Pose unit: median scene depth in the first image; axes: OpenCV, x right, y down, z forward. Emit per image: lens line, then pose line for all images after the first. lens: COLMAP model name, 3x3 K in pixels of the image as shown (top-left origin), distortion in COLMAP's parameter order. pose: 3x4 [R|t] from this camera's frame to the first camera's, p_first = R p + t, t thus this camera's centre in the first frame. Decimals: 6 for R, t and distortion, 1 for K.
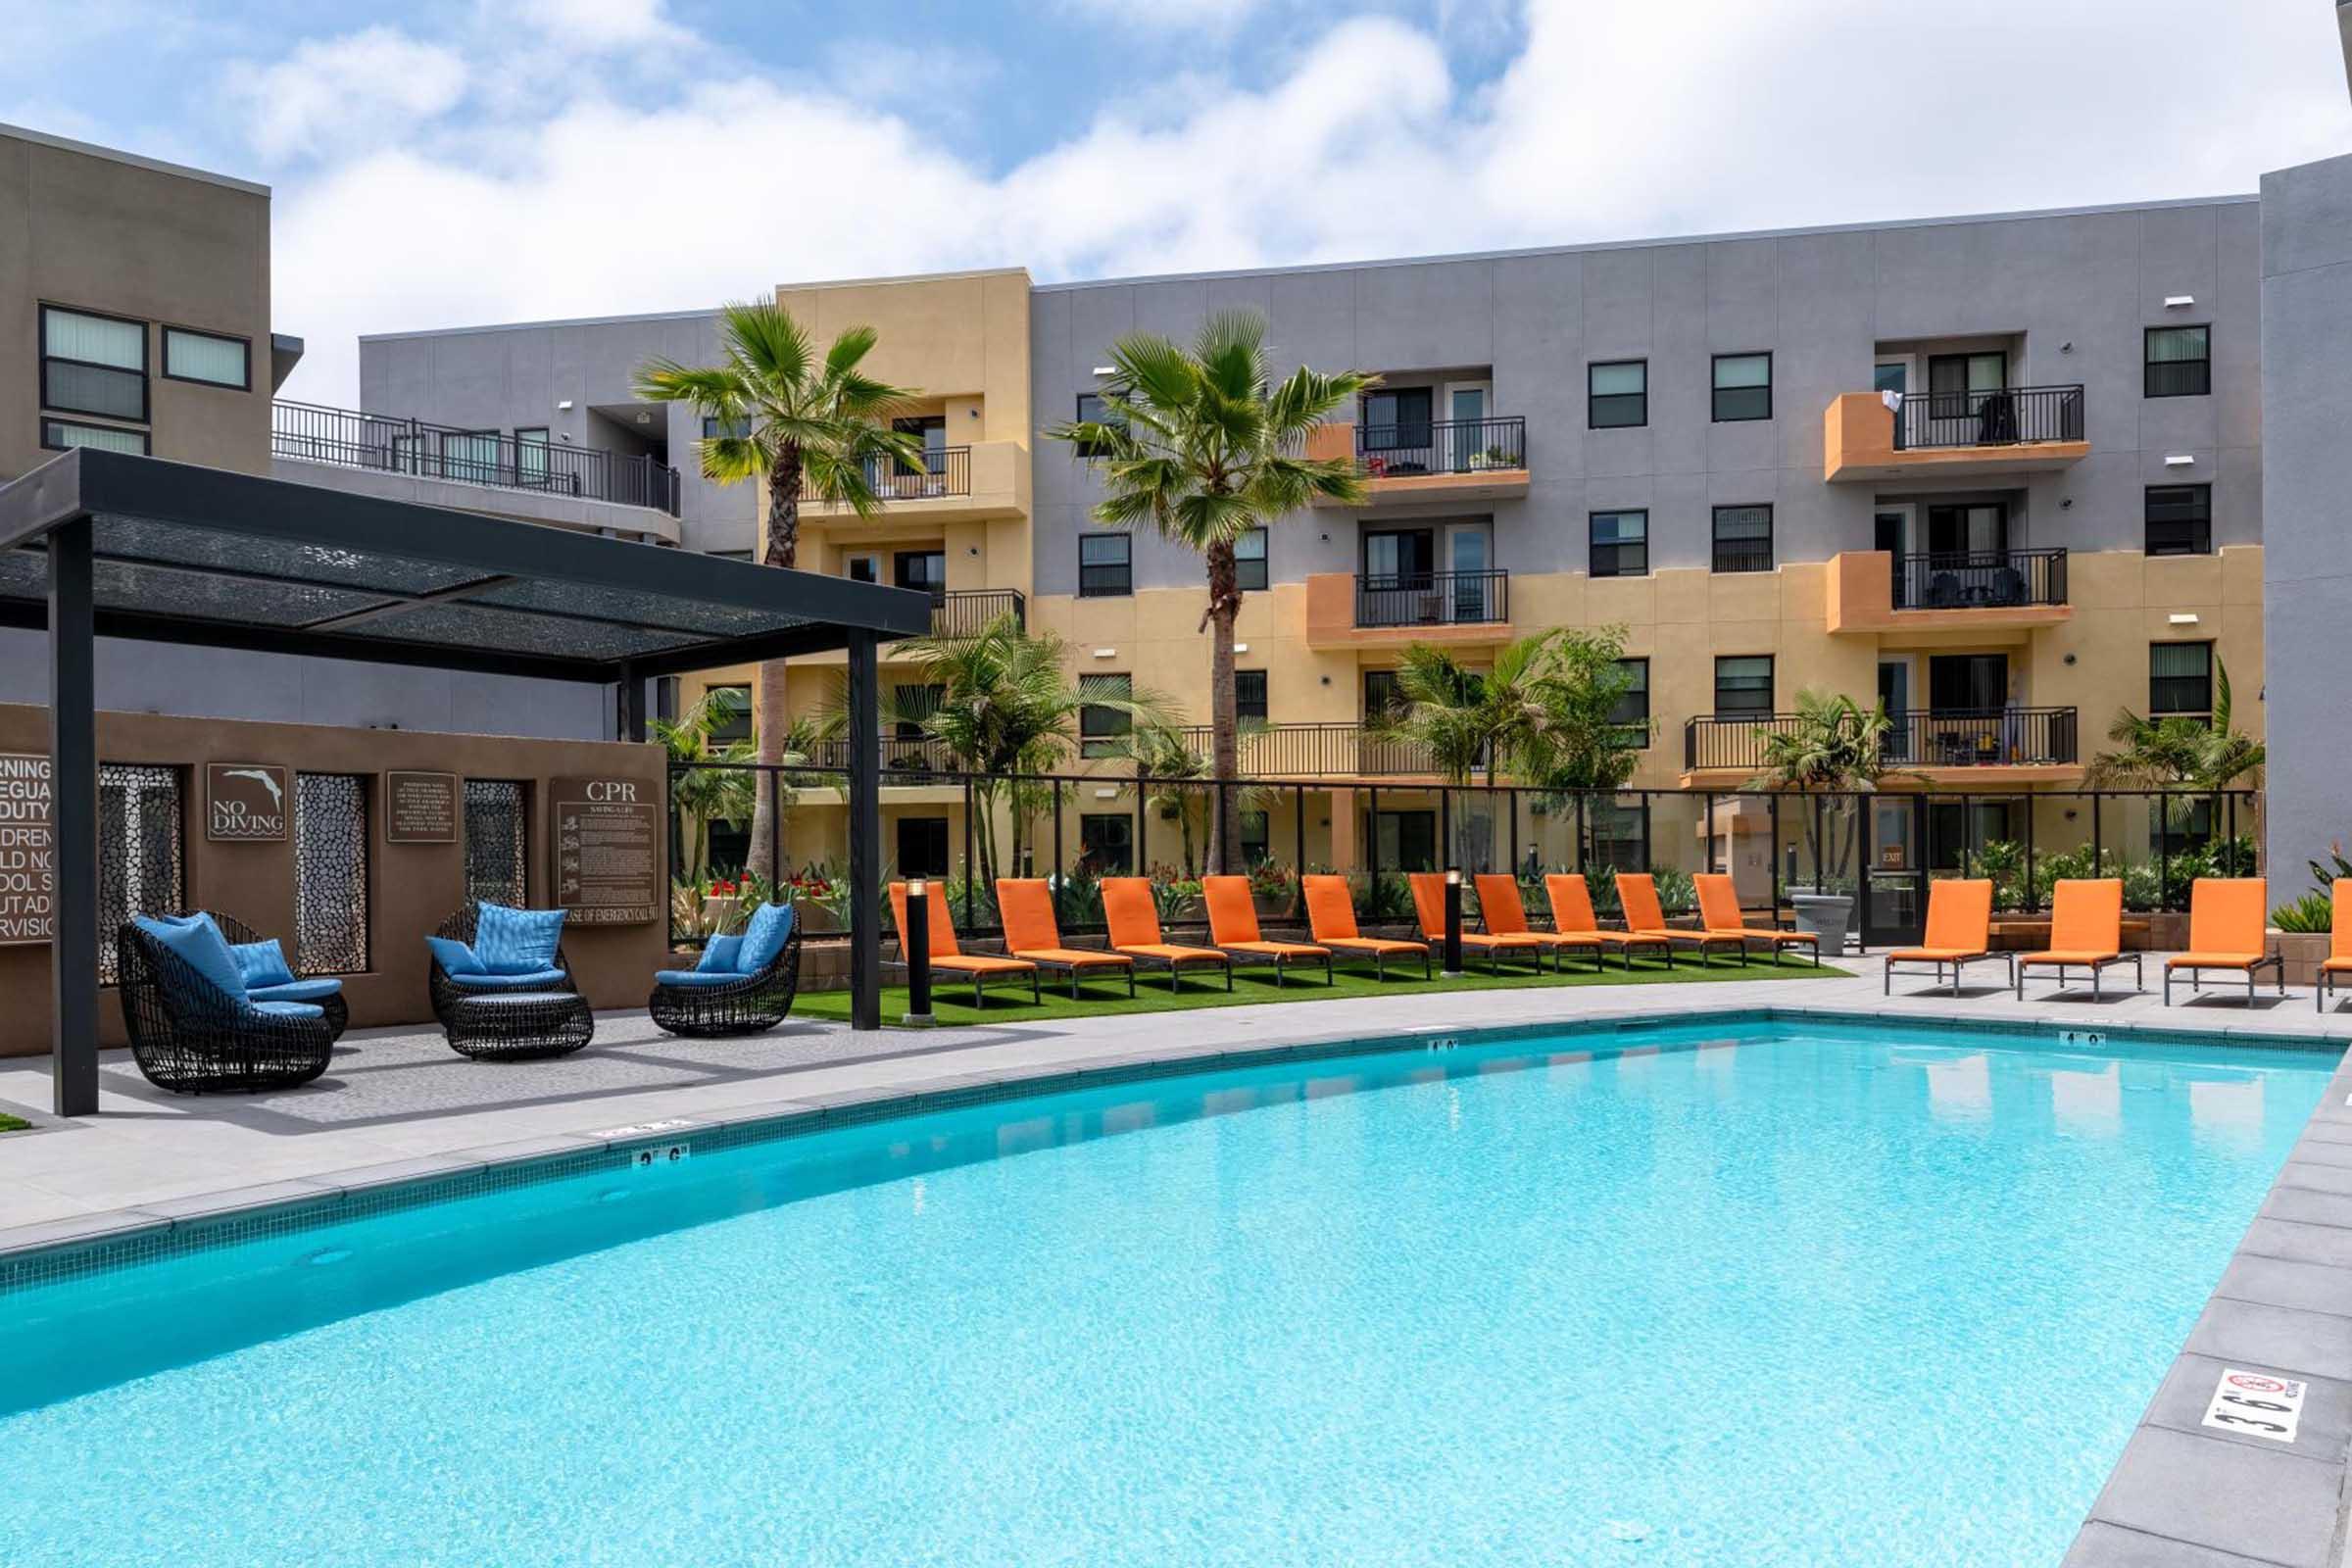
lens RADIAL K [[1563.8, 0, 1171.6], [0, 1563.8, 866.5], [0, 0, 1]] dist [0.002507, 0.002601]
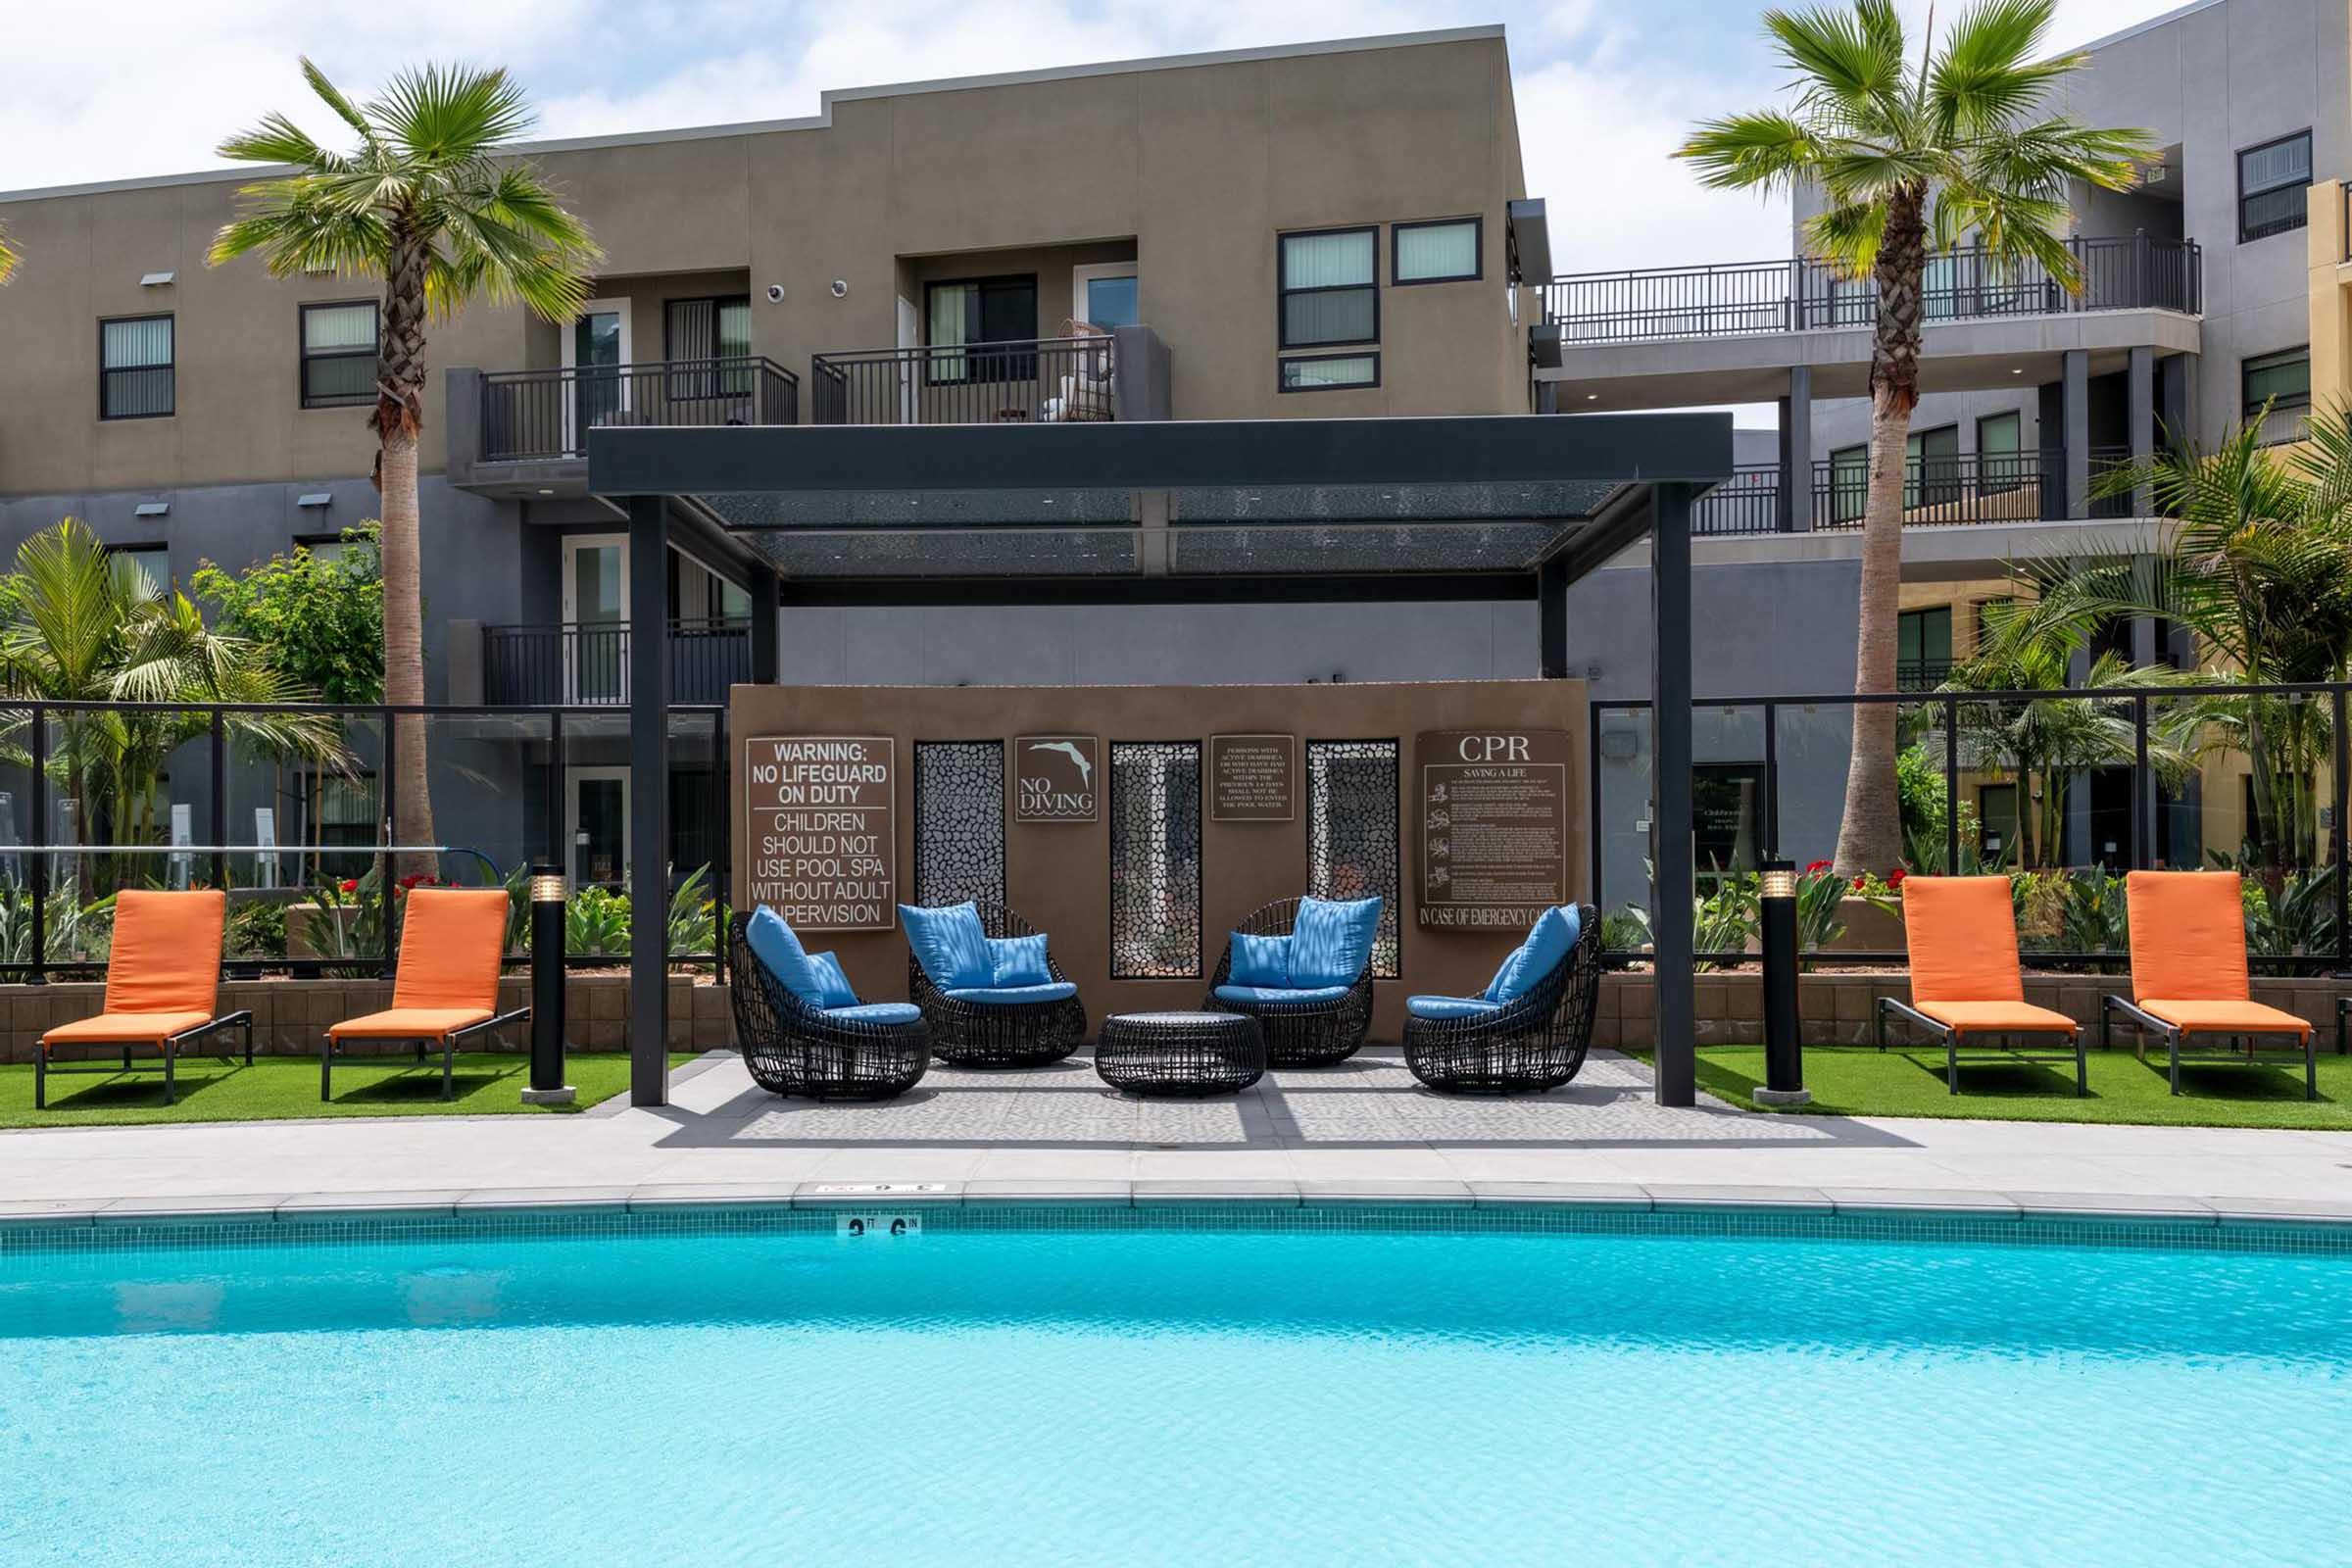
lens RADIAL K [[2137.3, 0, 1168.6], [0, 2137.3, 883.2], [0, 0, 1]] dist [0.020846, -0.009589]
pose [[0.600962, 0.012877, -0.799174, 0.356637], [0.001486, 0.999850, 0.017228, -0.002326], [0.799276, -0.011541, 0.600853, 0.280279]]
